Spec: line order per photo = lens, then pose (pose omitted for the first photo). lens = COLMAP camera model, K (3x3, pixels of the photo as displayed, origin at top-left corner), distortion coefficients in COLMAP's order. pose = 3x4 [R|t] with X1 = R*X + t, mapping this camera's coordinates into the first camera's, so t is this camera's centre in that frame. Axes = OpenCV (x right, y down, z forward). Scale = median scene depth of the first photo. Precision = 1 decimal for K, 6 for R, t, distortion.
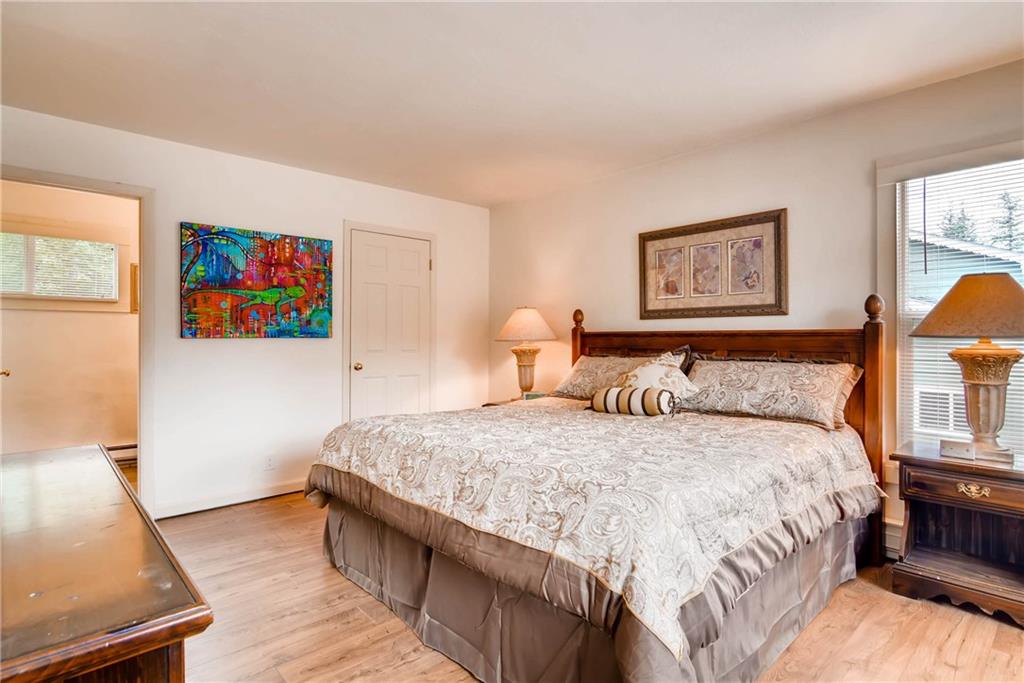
lens RADIAL K [[521.4, 0, 514.8], [0, 521.4, 337.4], [0, 0, 1]] dist [0.000861, 0.000187]
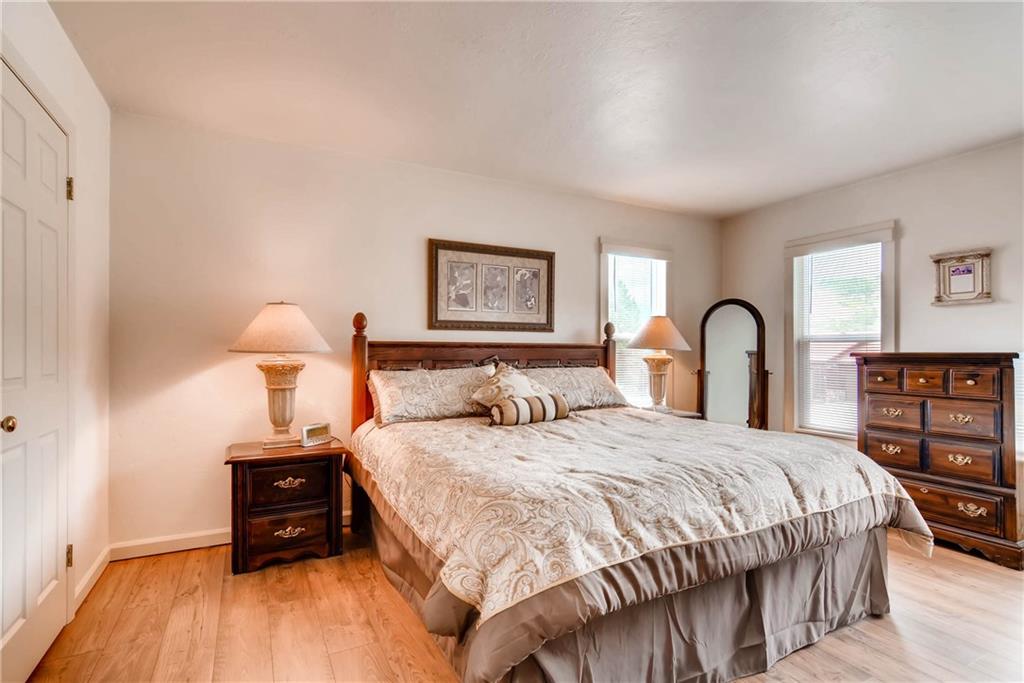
lens RADIAL K [[497.2, 0, 514.3], [0, 497.2, 349.4], [0, 0, 1]] dist [0.001497, -0.000929]
pose [[0.256423, 0.006745, 0.966541, -0.621322], [-0.001847, 0.999977, -0.006488, 0.007521], [-0.966563, -0.000122, 0.256429, 0.653961]]
